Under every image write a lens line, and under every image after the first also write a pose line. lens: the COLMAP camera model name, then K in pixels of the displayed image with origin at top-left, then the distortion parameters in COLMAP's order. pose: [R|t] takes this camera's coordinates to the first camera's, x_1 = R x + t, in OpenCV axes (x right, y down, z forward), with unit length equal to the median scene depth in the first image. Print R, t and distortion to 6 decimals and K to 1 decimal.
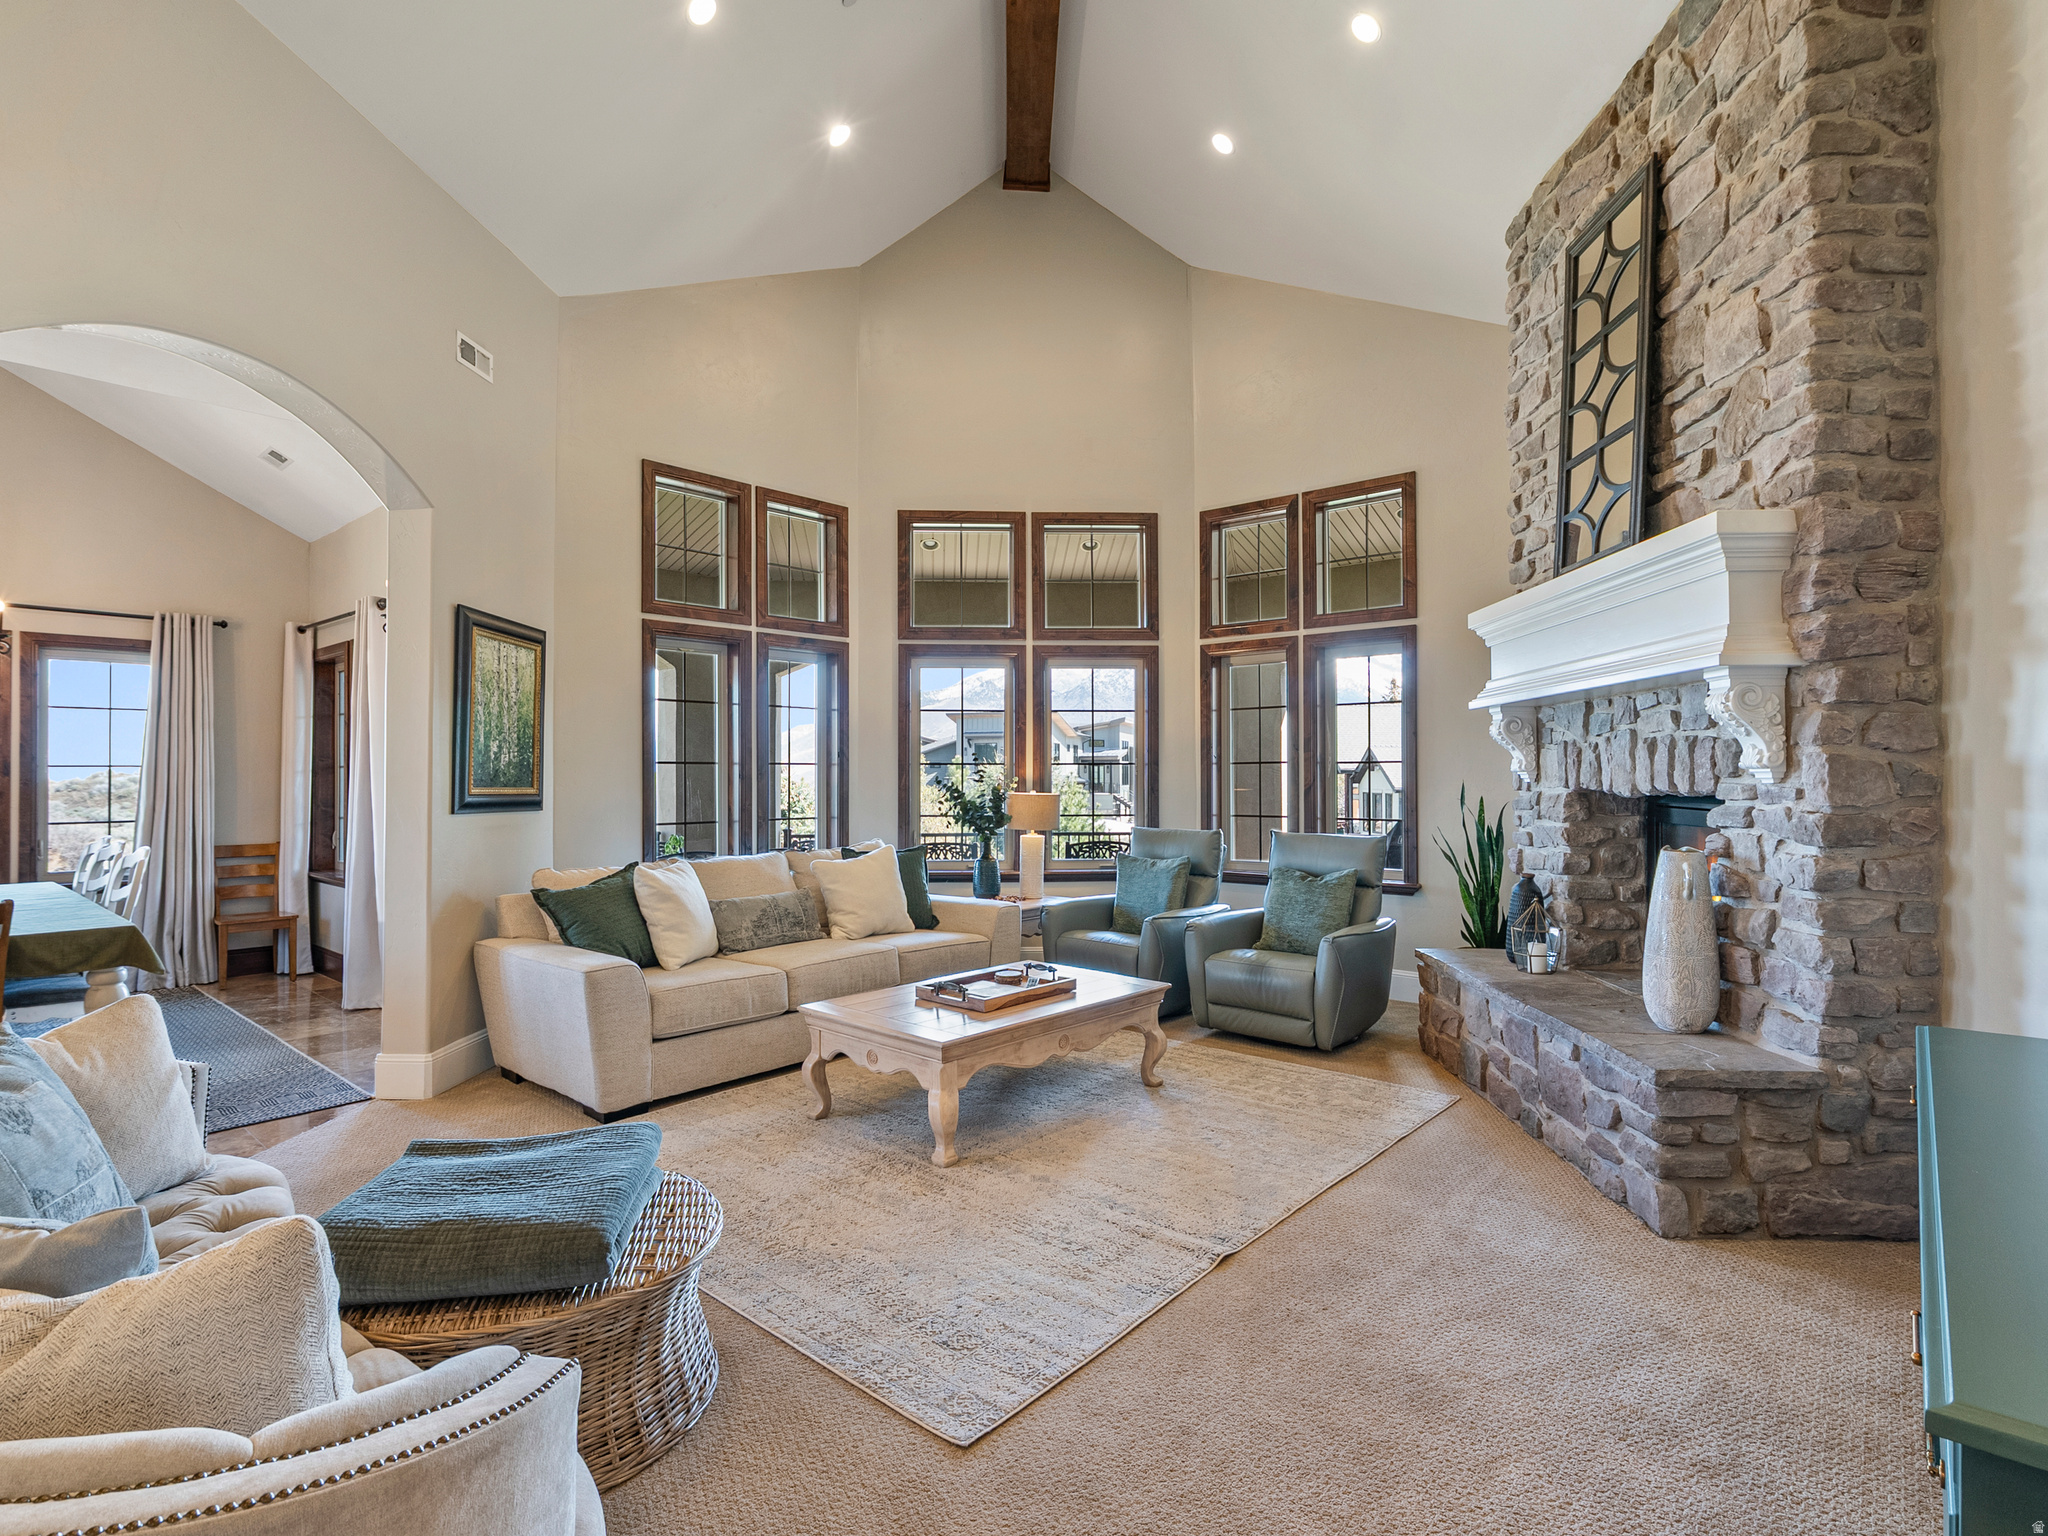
lens RADIAL K [[1048.2, 0, 1028.0], [0, 1048.2, 764.5], [0, 0, 1]] dist [-0.015721, -0.000905]
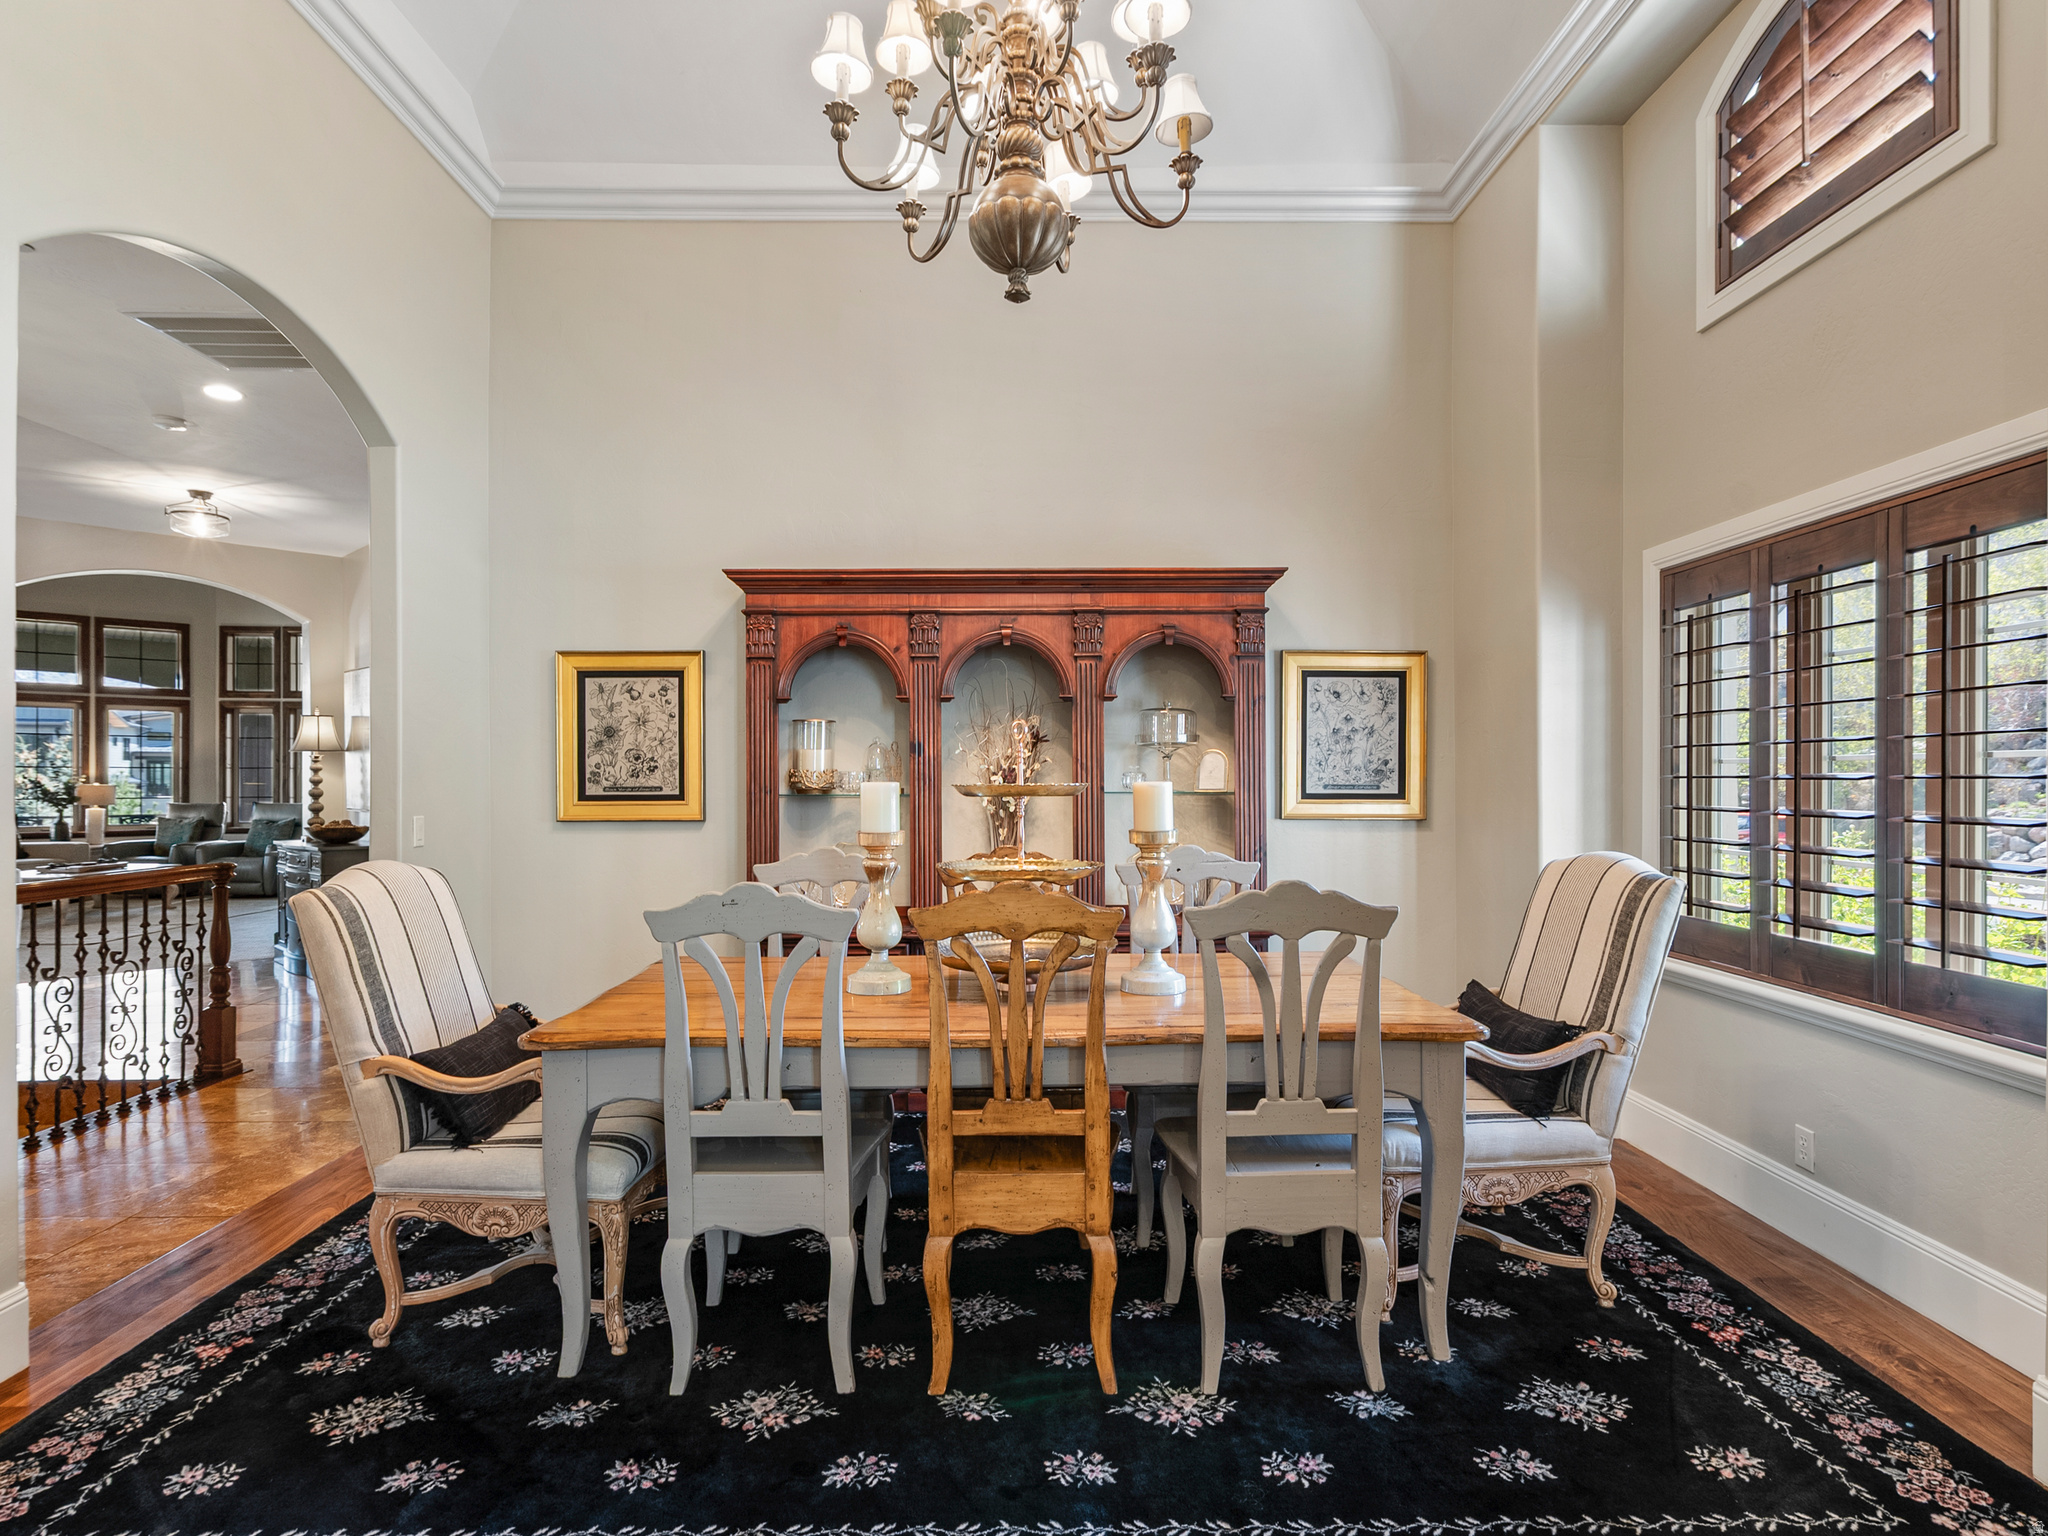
lens RADIAL K [[1048.2, 0, 1021.8], [0, 1048.2, 773.7], [0, 0, 1]] dist [-0.015721, -0.000905]
pose [[0.725868, 0.002991, 0.687827, -0.057492], [-0.007047, 0.999970, 0.003088, -0.006708], [-0.687798, -0.007089, 0.725868, -1.237123]]
